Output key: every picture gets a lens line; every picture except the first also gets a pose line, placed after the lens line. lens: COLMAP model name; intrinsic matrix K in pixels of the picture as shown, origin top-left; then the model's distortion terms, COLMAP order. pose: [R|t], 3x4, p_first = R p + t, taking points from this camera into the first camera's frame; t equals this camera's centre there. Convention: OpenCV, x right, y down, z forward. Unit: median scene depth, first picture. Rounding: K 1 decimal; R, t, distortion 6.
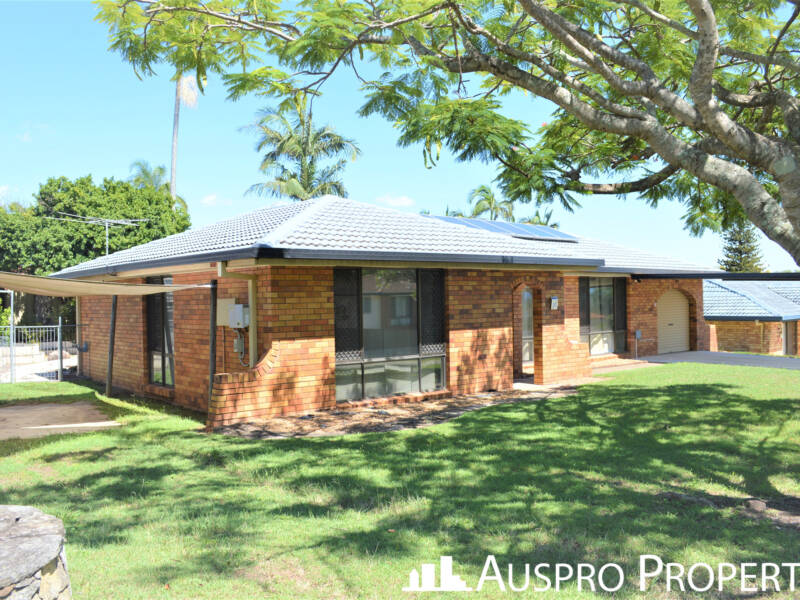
lens RADIAL K [[749.7, 0, 400.1], [0, 749.7, 300.5], [0, 0, 1]] dist [-0.076324, 0.000000]
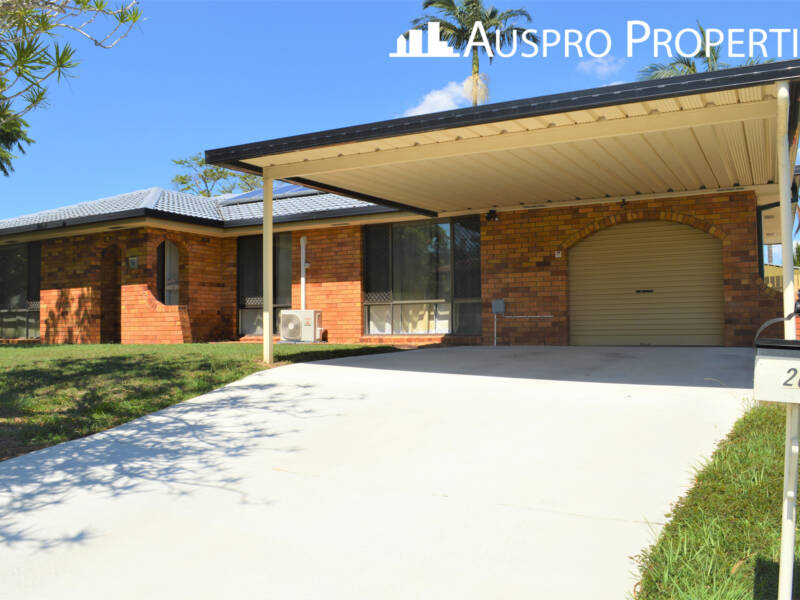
lens RADIAL K [[749.7, 0, 399.7], [0, 749.7, 301.6], [0, 0, 1]] dist [-0.076324, 0.000000]
pose [[0.327560, -0.023522, -0.944537, 1.310524], [0.003627, 0.999714, -0.023638, 0.084262], [0.944823, 0.004317, 0.327552, 1.095643]]
